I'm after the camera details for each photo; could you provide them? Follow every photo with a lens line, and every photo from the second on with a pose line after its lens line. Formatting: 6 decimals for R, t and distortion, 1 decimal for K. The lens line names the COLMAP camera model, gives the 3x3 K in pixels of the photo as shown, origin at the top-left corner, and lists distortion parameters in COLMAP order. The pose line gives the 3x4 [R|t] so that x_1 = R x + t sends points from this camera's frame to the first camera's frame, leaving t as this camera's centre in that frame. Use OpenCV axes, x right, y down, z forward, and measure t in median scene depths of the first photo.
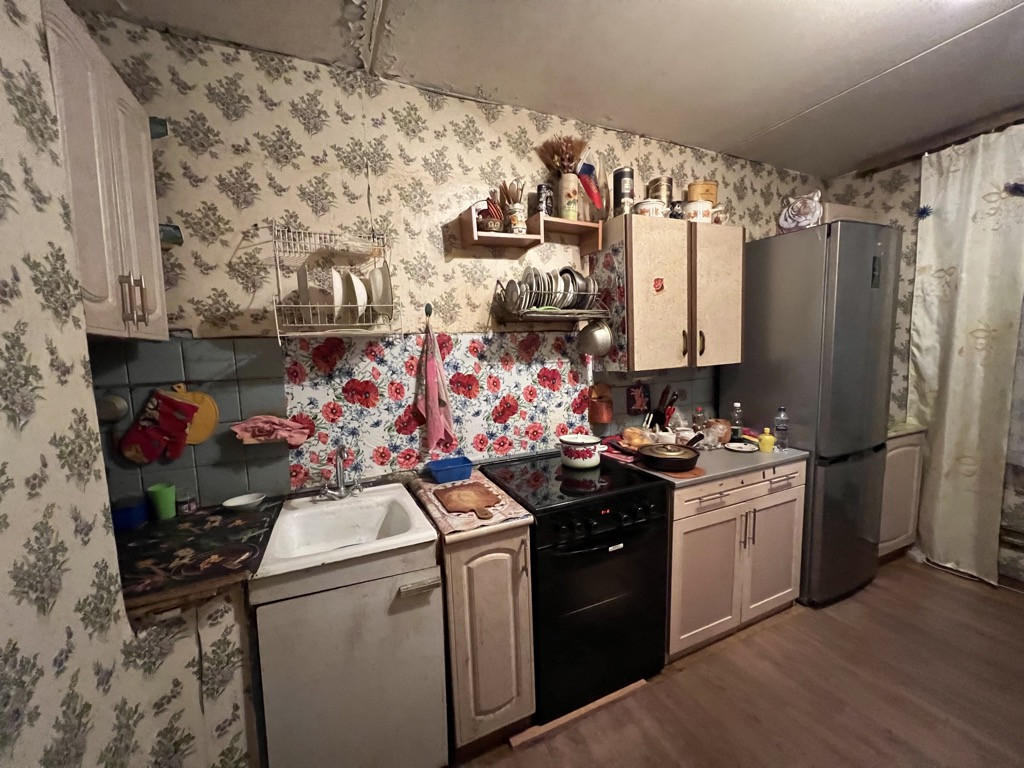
lens RADIAL K [[406.3, 0, 515.2], [0, 406.3, 386.9], [0, 0, 1]] dist [0.000223, -0.000625]
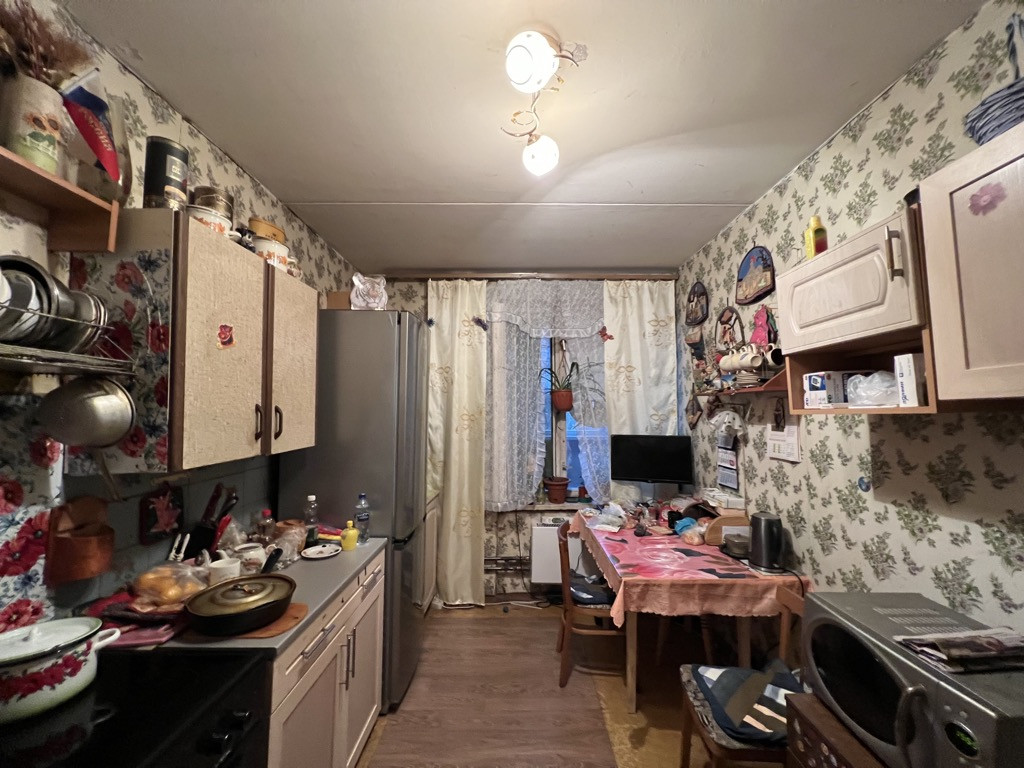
lens RADIAL K [[406.3, 0, 516.0], [0, 406.3, 388.6], [0, 0, 1]] dist [0.000223, -0.000625]
pose [[0.415359, 0.084105, 0.905761, -0.044962], [0.077395, 0.988839, -0.127310, -0.042898], [-0.906359, 0.122981, 0.404214, 0.312427]]
